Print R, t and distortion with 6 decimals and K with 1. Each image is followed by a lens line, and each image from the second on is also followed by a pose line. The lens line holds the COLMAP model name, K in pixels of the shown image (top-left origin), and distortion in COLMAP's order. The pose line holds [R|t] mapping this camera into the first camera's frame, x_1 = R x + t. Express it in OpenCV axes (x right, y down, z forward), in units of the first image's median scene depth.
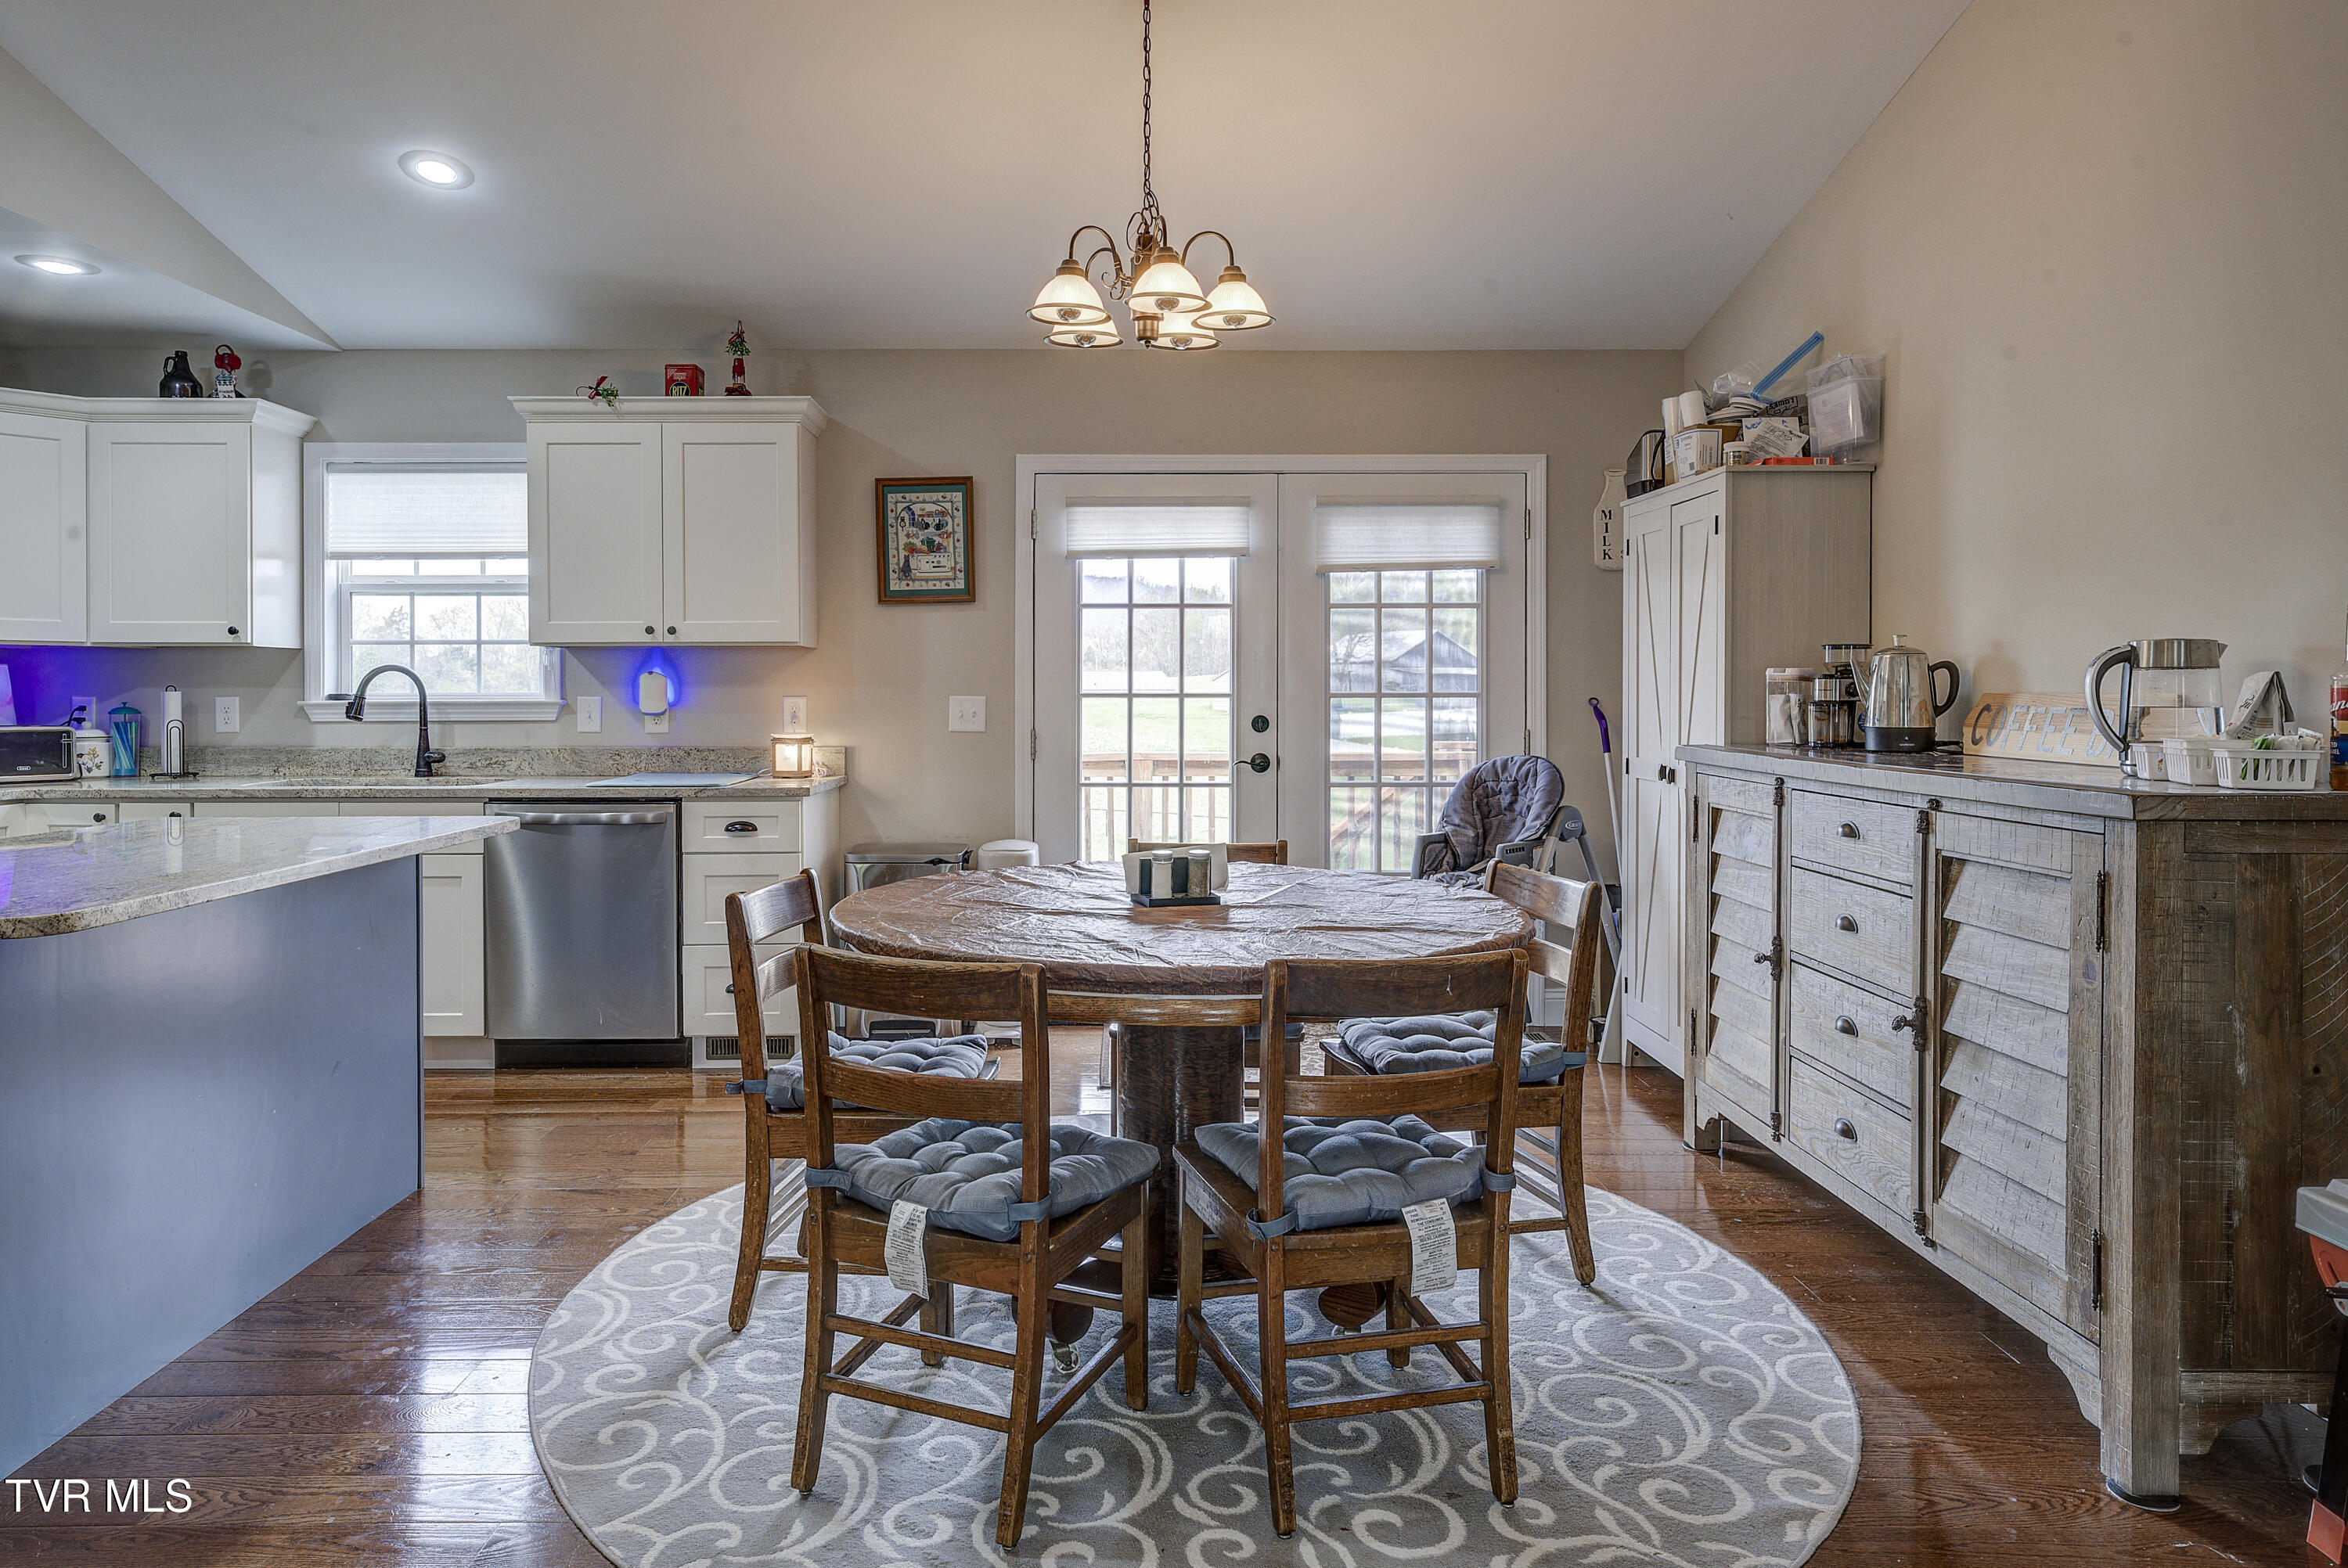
lens RADIAL K [[1421.4, 0, 1128.5], [0, 1421.4, 700.8], [0, 0, 1]] dist [0.006357, -0.000950]
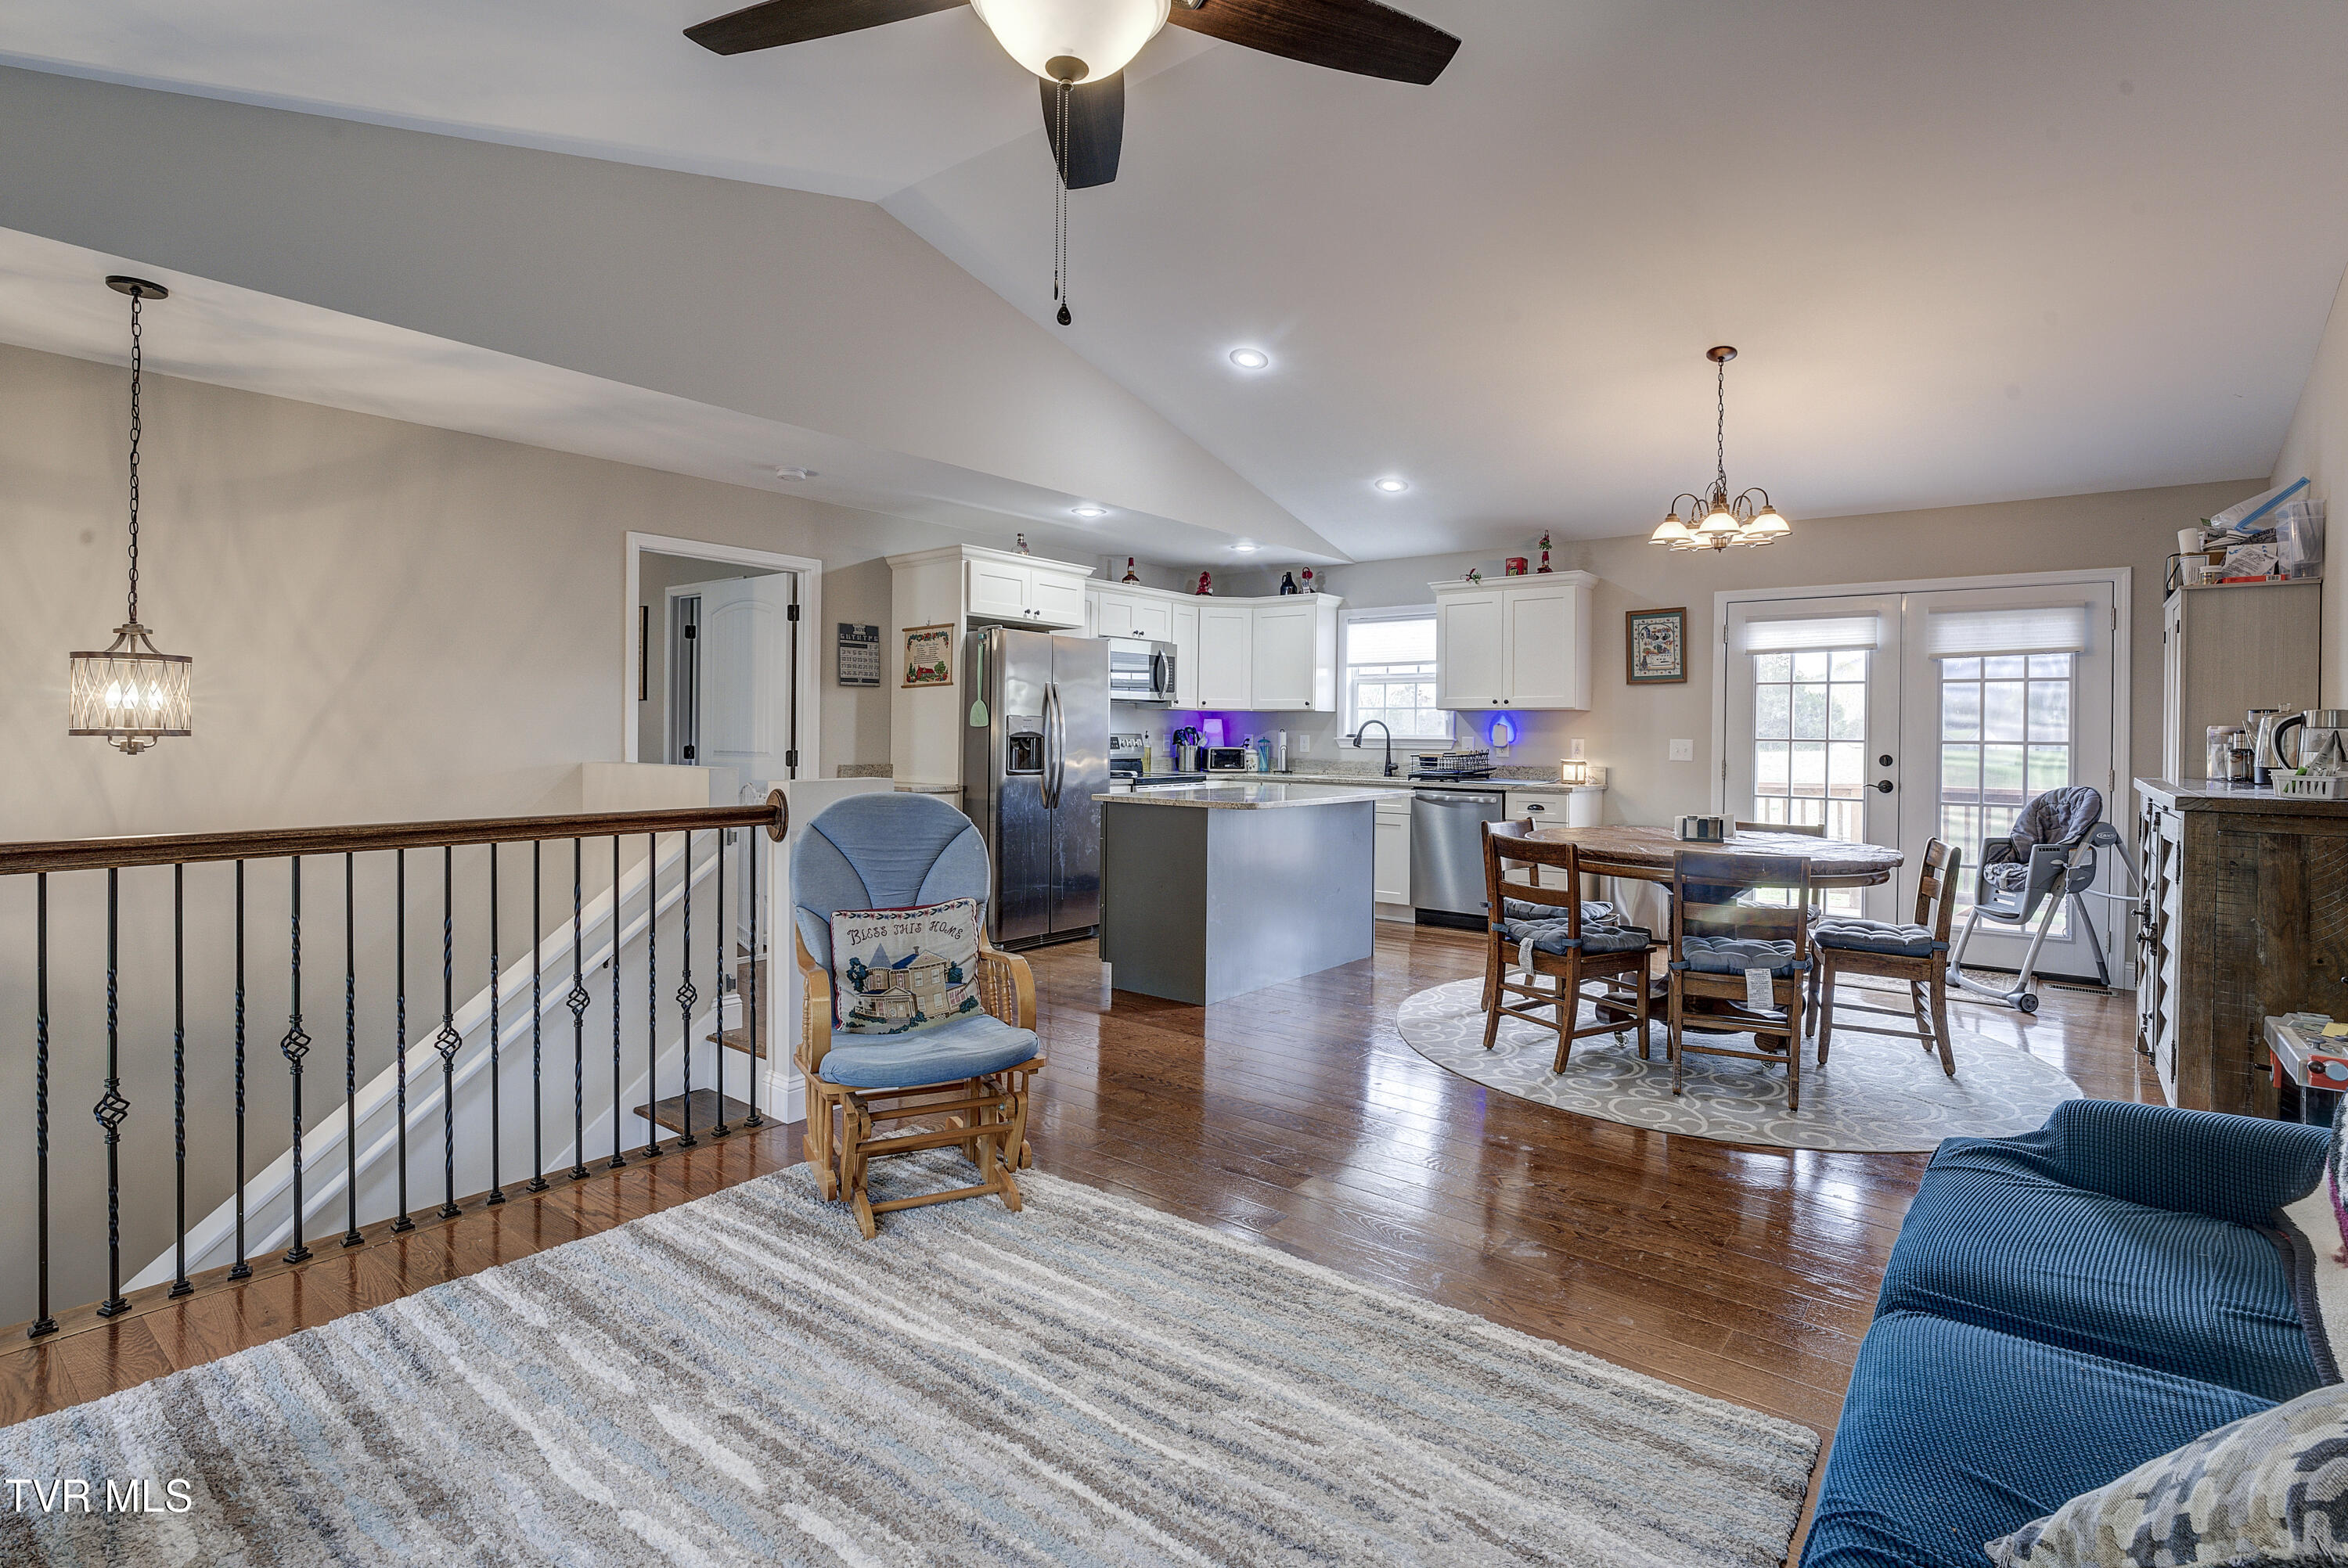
lens RADIAL K [[1121.2, 0, 1192.6], [0, 1121.2, 733.9], [0, 0, 1]] dist [-0.015385, -0.000521]
pose [[0.785097, 0.010251, -0.619288, 0.252704], [-0.016292, 0.999859, -0.004103, 0.004916], [0.619158, 0.013311, 0.785153, -0.386291]]
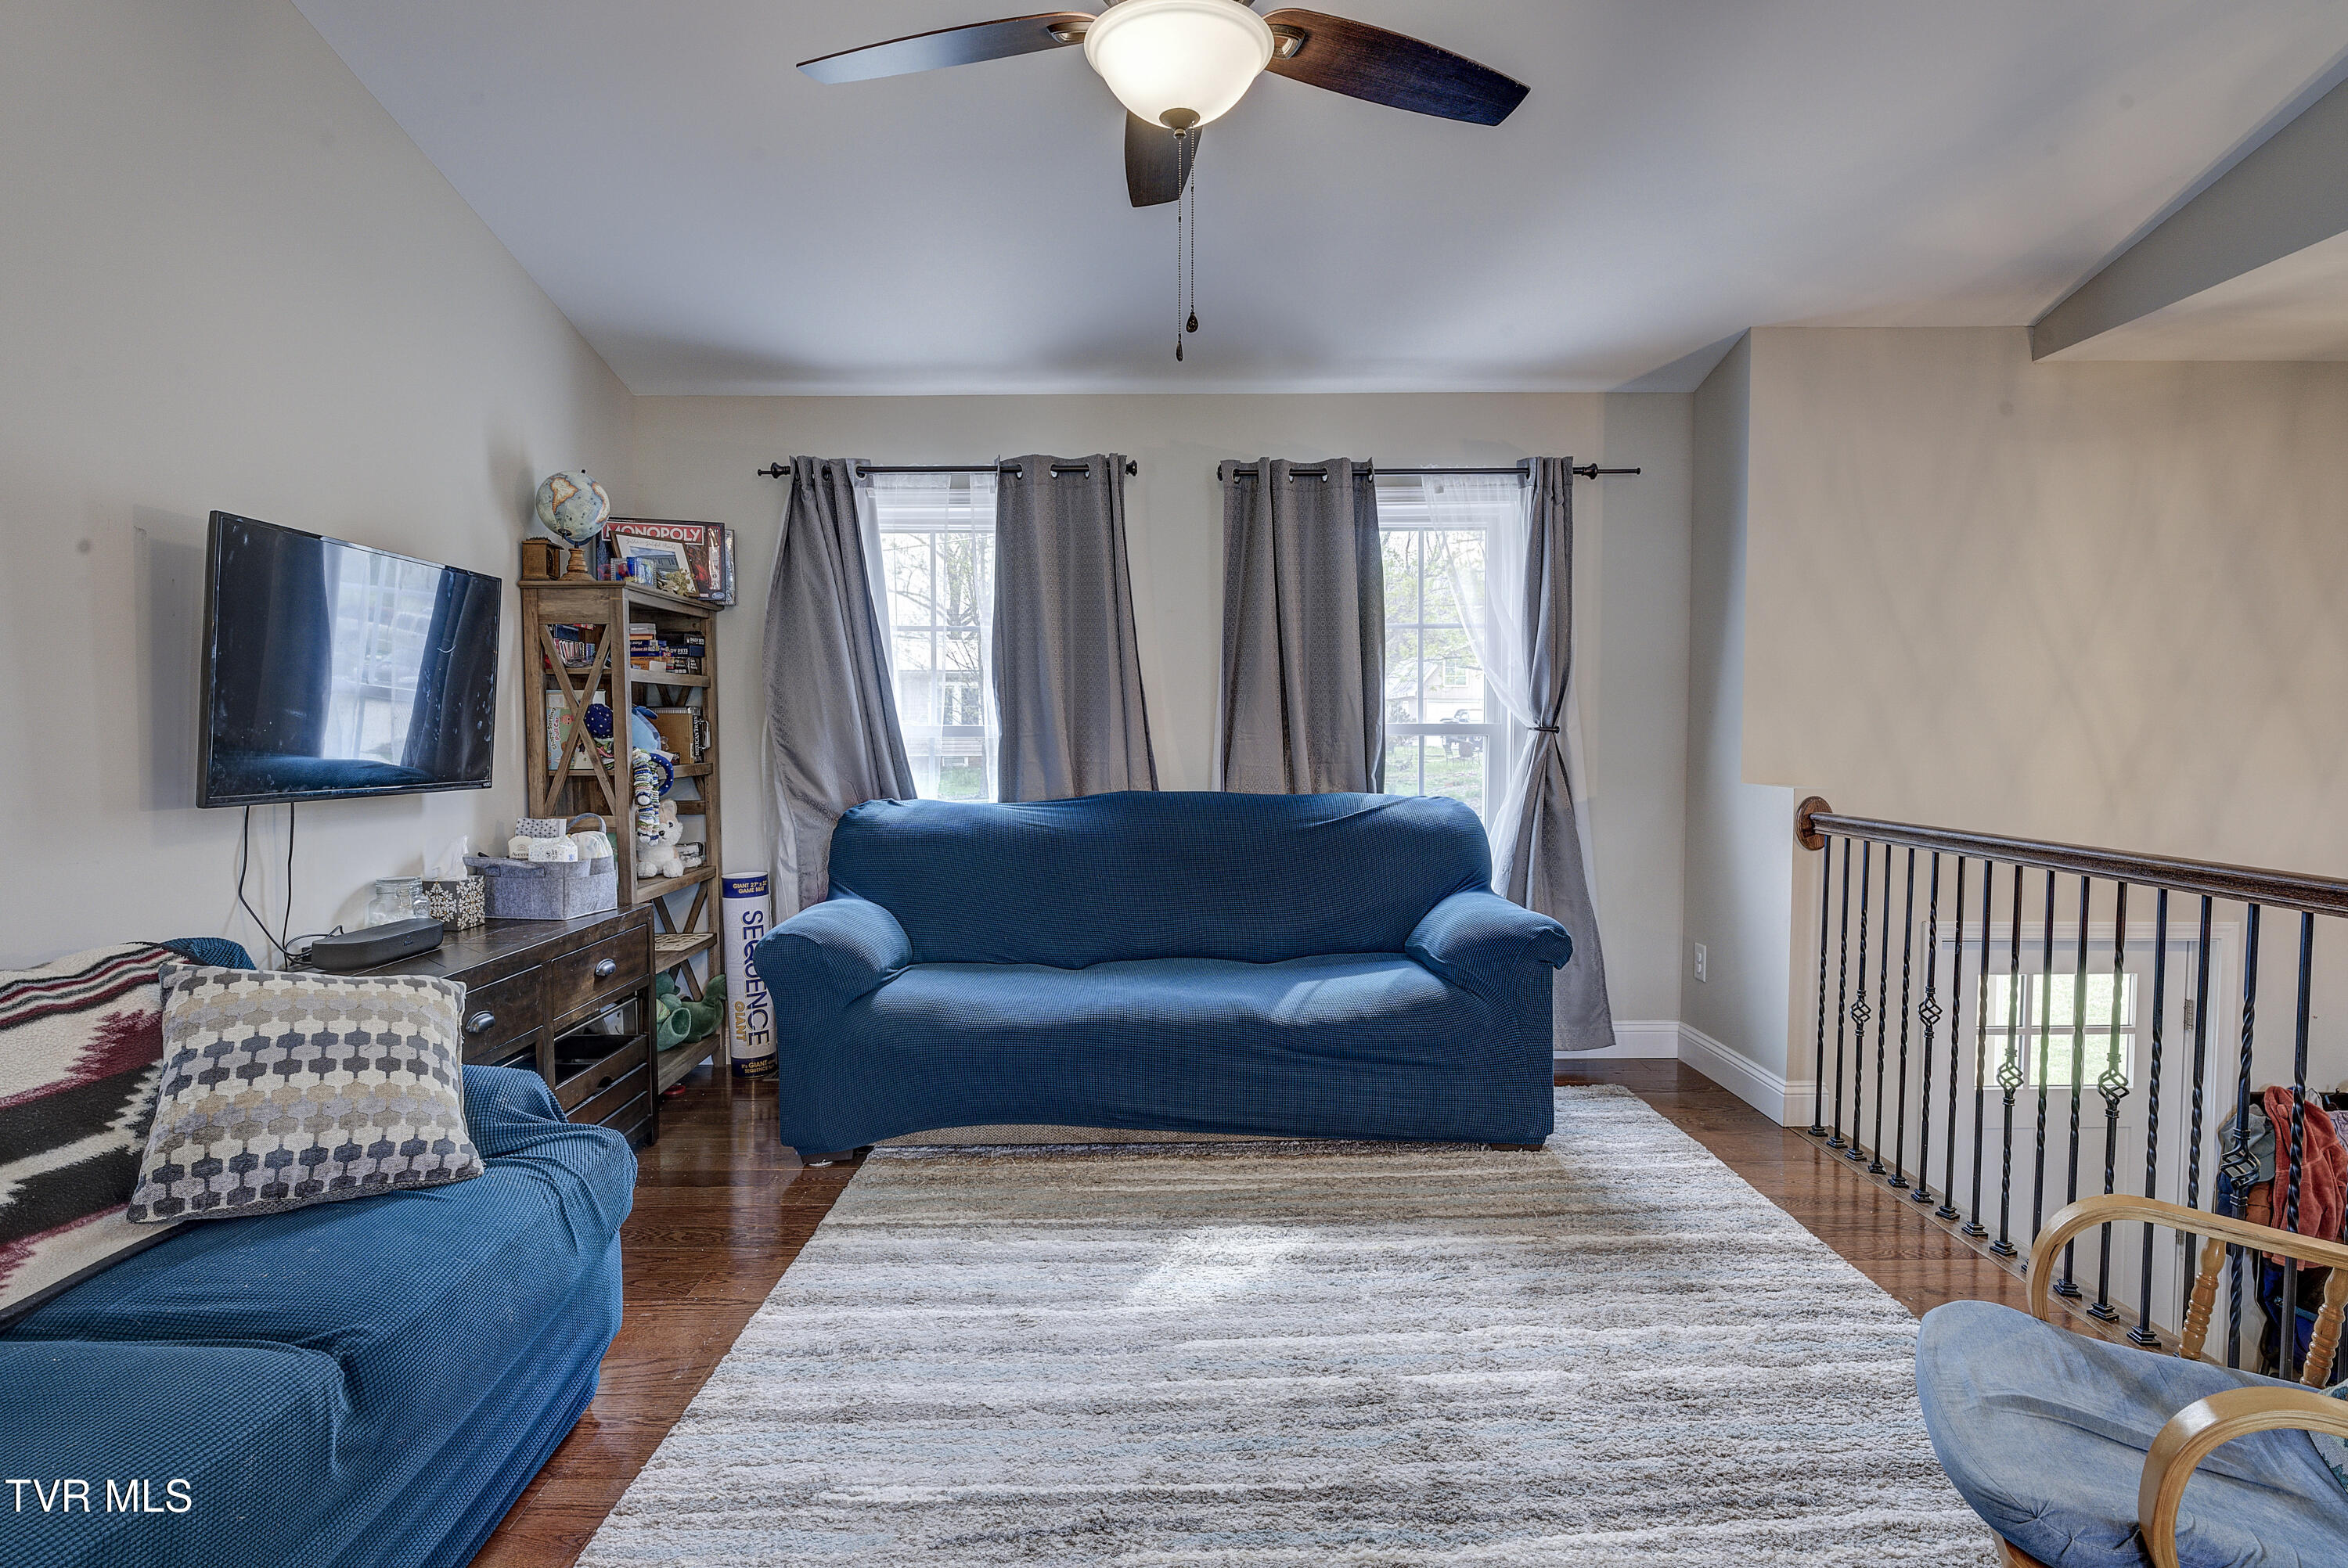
lens RADIAL K [[1205.7, 0, 1185.1], [0, 1205.7, 777.7], [0, 0, 1]] dist [-0.003339, -0.000260]
pose [[-0.999995, -0.002347, -0.002197, 0.014240], [-0.002458, 0.998652, 0.051839, -0.003495], [0.002073, 0.051844, -0.998653, 0.243416]]
